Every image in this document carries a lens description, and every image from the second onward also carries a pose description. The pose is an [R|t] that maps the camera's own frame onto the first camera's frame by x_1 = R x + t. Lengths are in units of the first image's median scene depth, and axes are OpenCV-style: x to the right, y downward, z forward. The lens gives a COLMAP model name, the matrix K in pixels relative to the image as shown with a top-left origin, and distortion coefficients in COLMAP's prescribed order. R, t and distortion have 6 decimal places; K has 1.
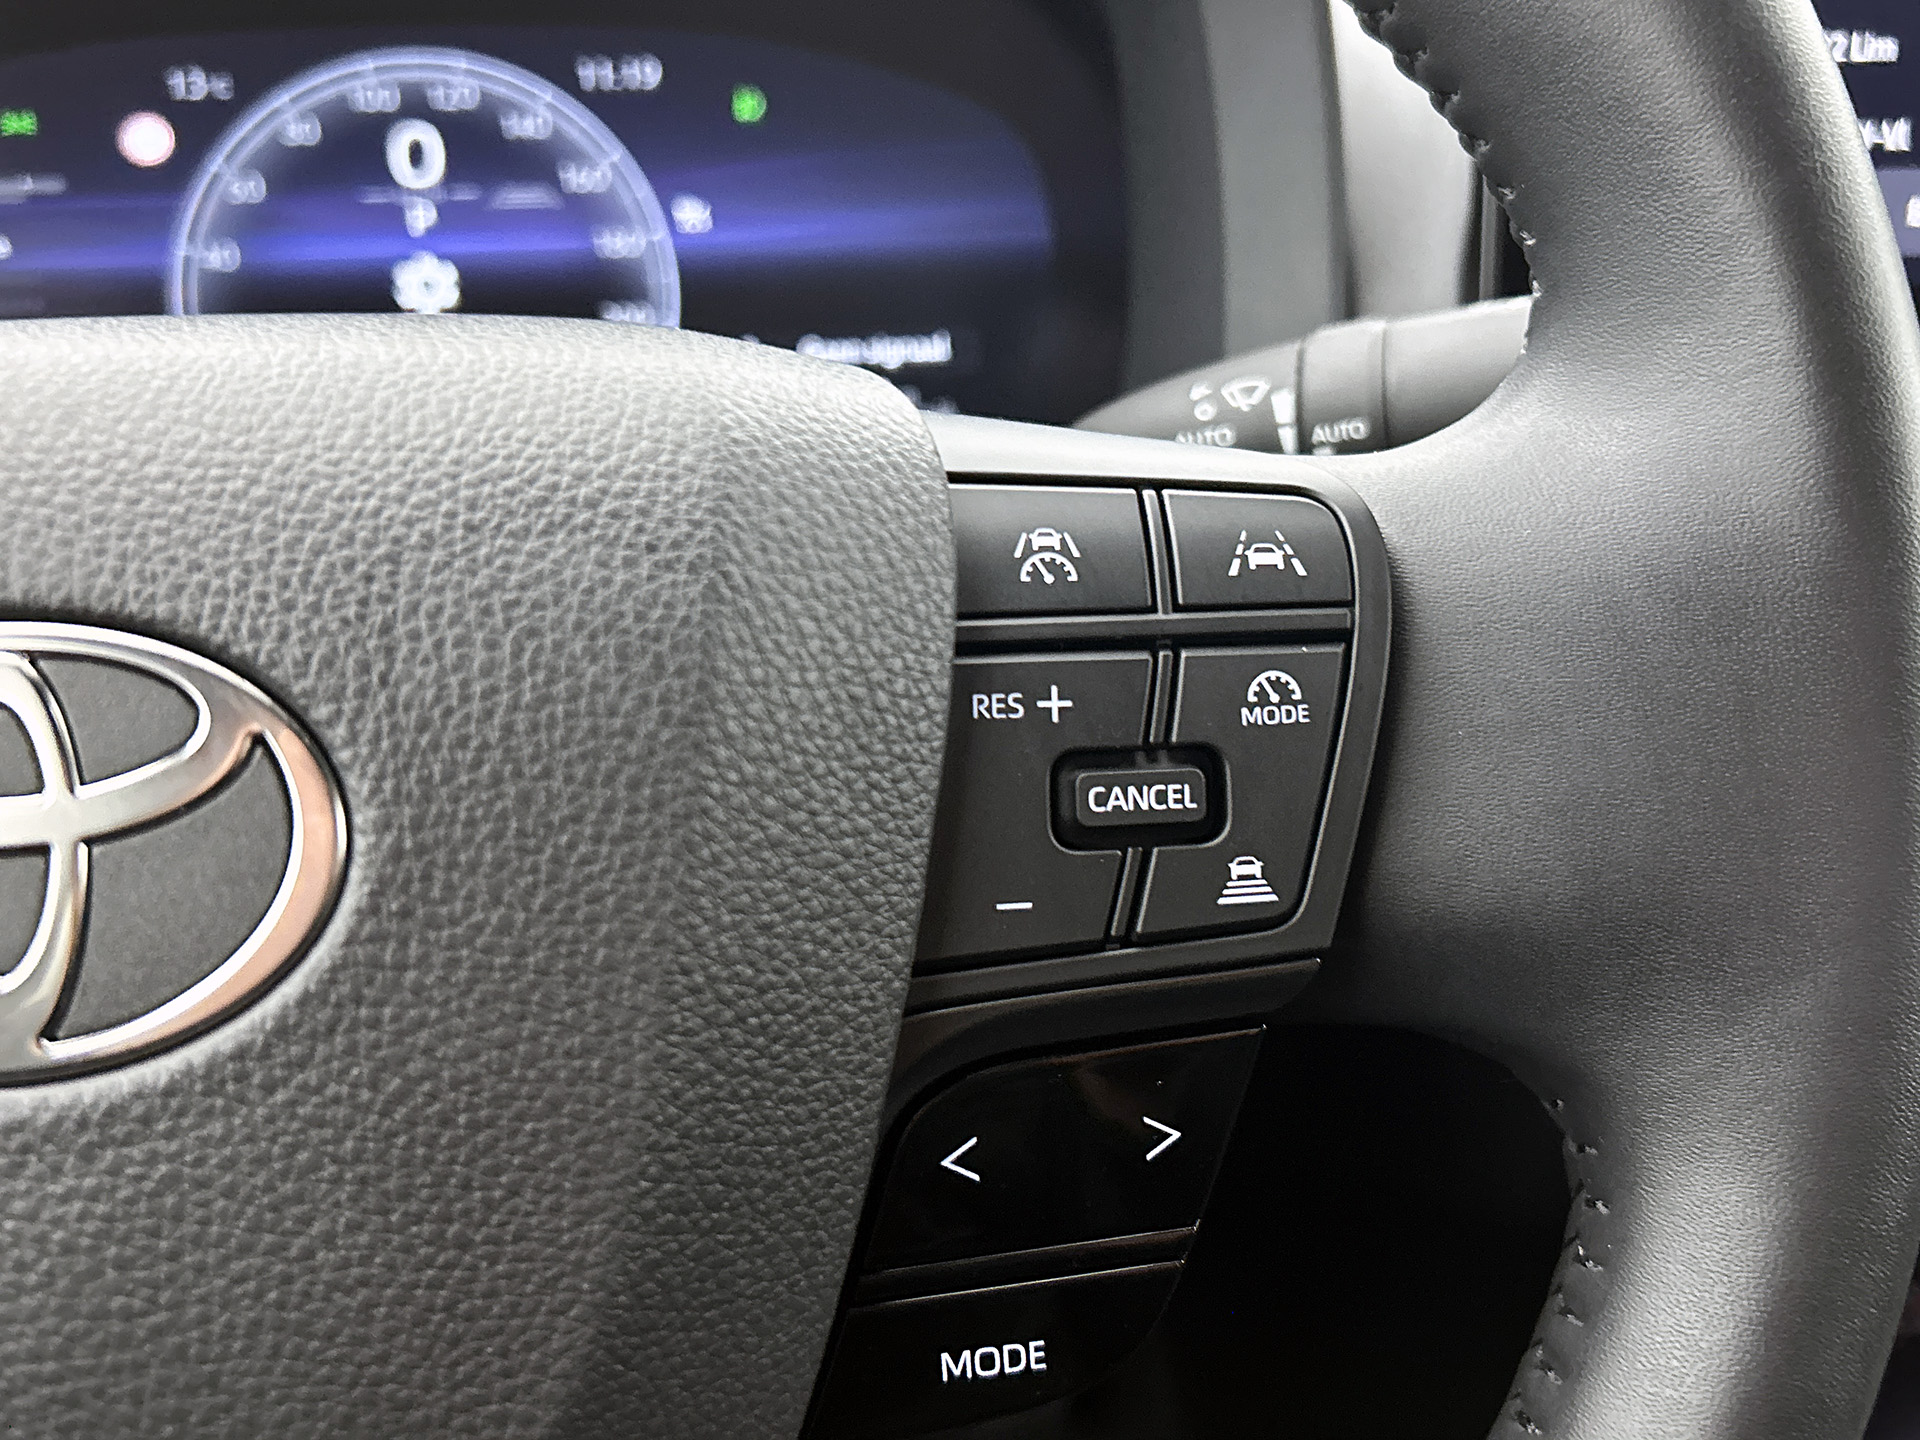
lens RADIAL K [[1867.6, 0, 958.9], [0, 1867.6, 717.6], [0, 0, 1]] dist [0.009126, 0.000000]
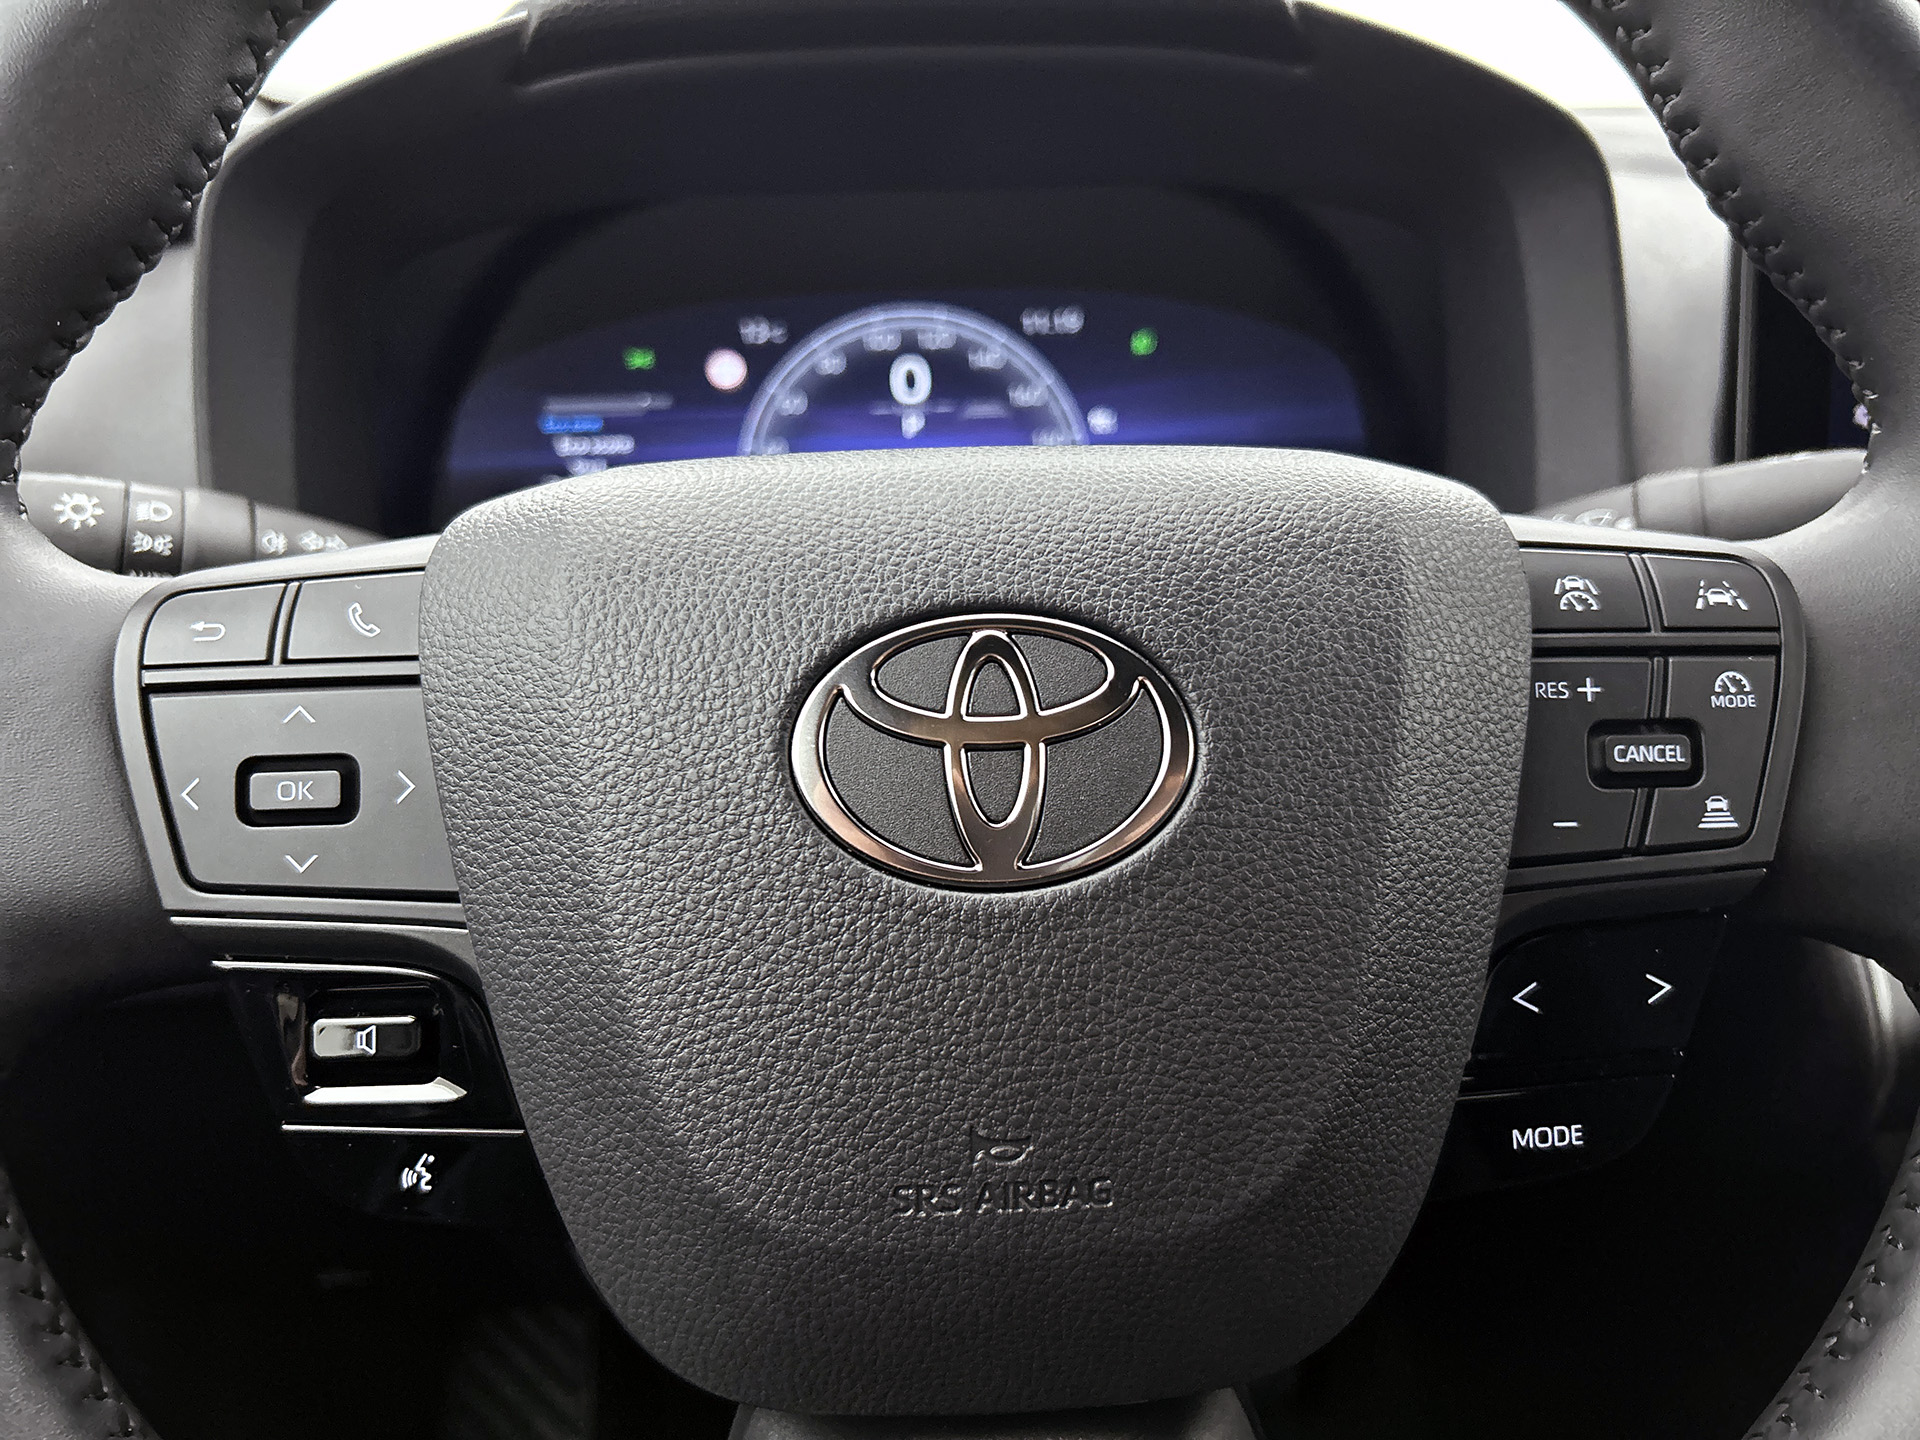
lens RADIAL K [[1517.9, 0, 961.3], [0, 1517.9, 715.1], [0, 0, 1]] dist [0.060052, -0.106555]
pose [[0.996182, 0.007072, -0.087014, -0.366953], [-0.015236, 0.995501, -0.093523, 0.144716], [0.085961, 0.094491, 0.991807, -0.283188]]
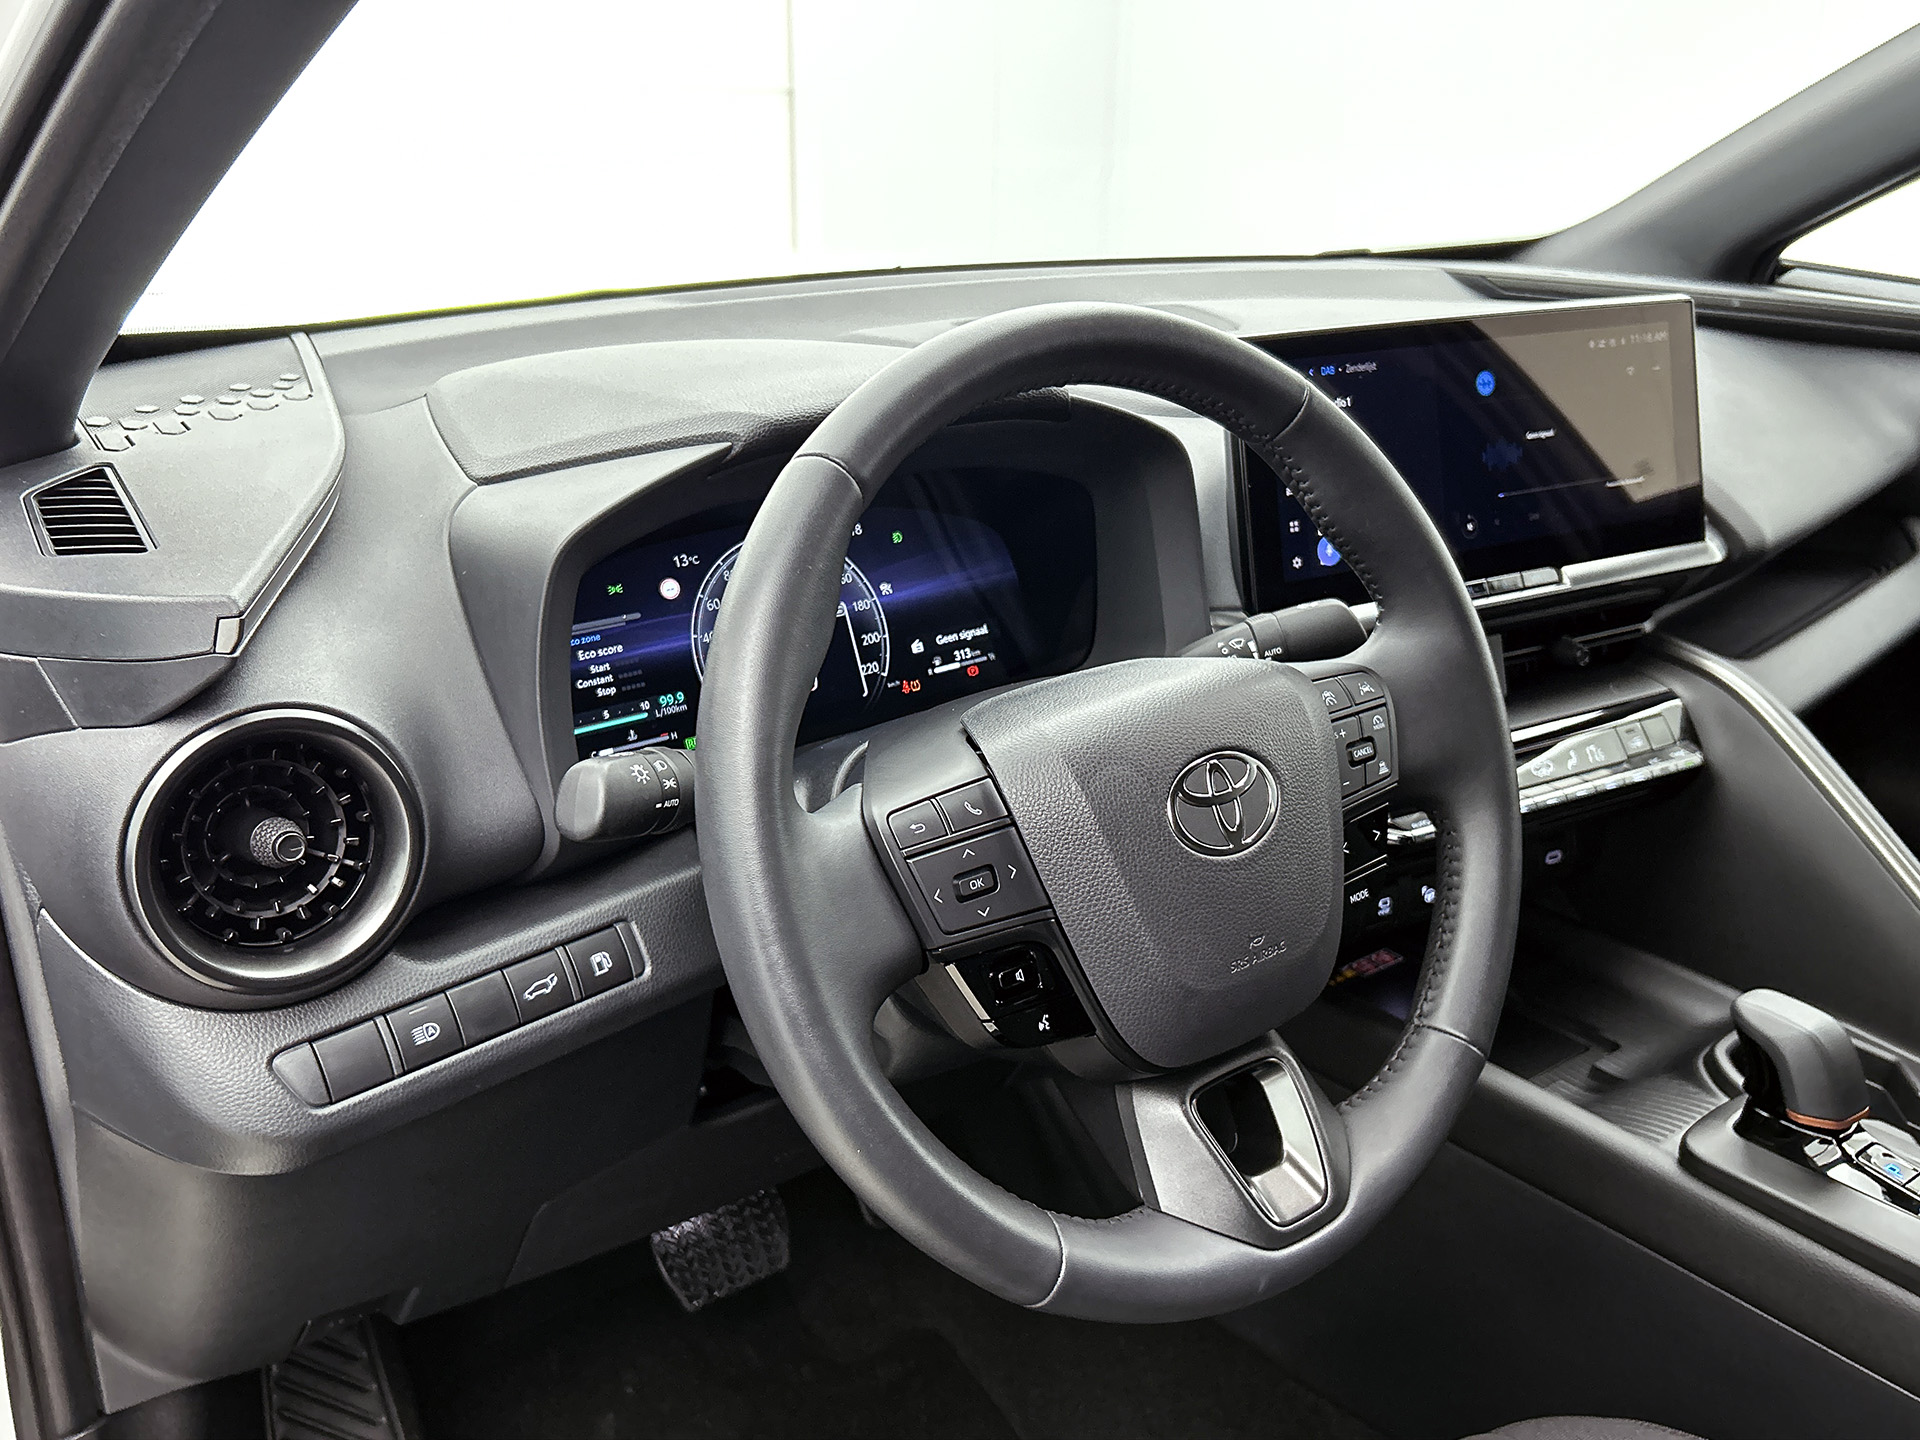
lens RADIAL K [[1690.3, 0, 978.3], [0, 1690.3, 710.8], [0, 0, 1]] dist [0.039320, -0.017043]
pose [[0.868802, -0.170315, 0.464947, -2.554641], [0.201216, 0.979395, -0.017230, -0.164569], [-0.452432, 0.108524, 0.885171, -2.101010]]
